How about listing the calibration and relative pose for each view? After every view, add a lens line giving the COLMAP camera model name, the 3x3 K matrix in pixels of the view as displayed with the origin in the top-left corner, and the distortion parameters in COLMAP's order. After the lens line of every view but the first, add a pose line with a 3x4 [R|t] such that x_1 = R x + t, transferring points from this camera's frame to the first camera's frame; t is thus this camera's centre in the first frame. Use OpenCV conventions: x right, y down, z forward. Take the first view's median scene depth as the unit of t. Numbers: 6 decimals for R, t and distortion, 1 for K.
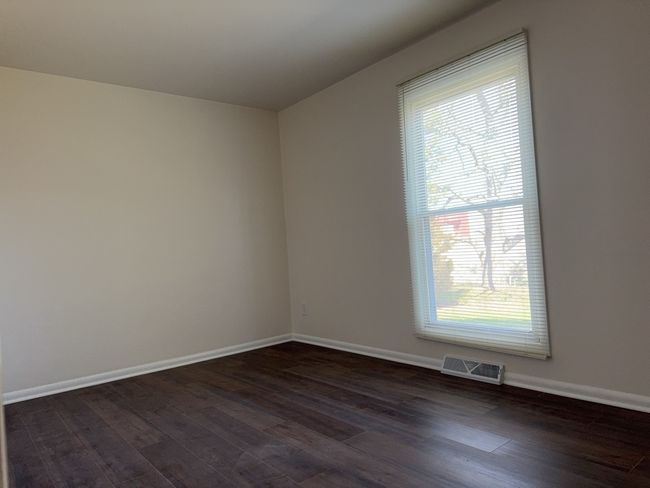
lens RADIAL K [[464.5, 0, 325.0], [0, 464.5, 244.0], [0, 0, 1]] dist [0.060418, -0.077675]
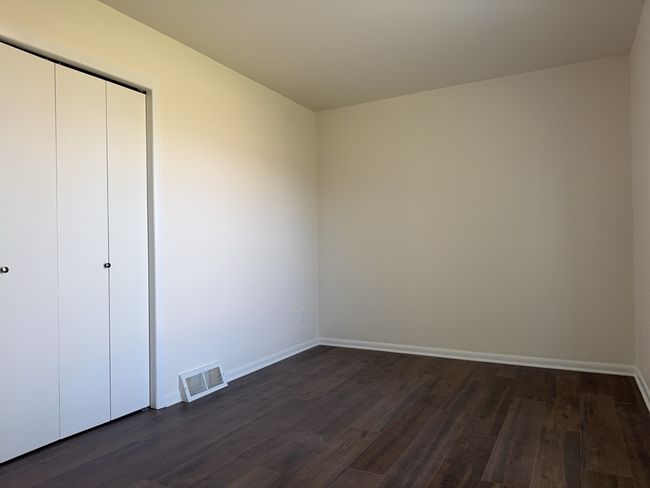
lens RADIAL K [[464.5, 0, 325.0], [0, 464.5, 244.0], [0, 0, 1]] dist [0.060418, -0.077675]
pose [[0.397003, 0.058309, -0.915963, 0.659609], [-0.010155, 0.998198, 0.059143, -0.057833], [0.917761, -0.014178, 0.396879, 0.467003]]
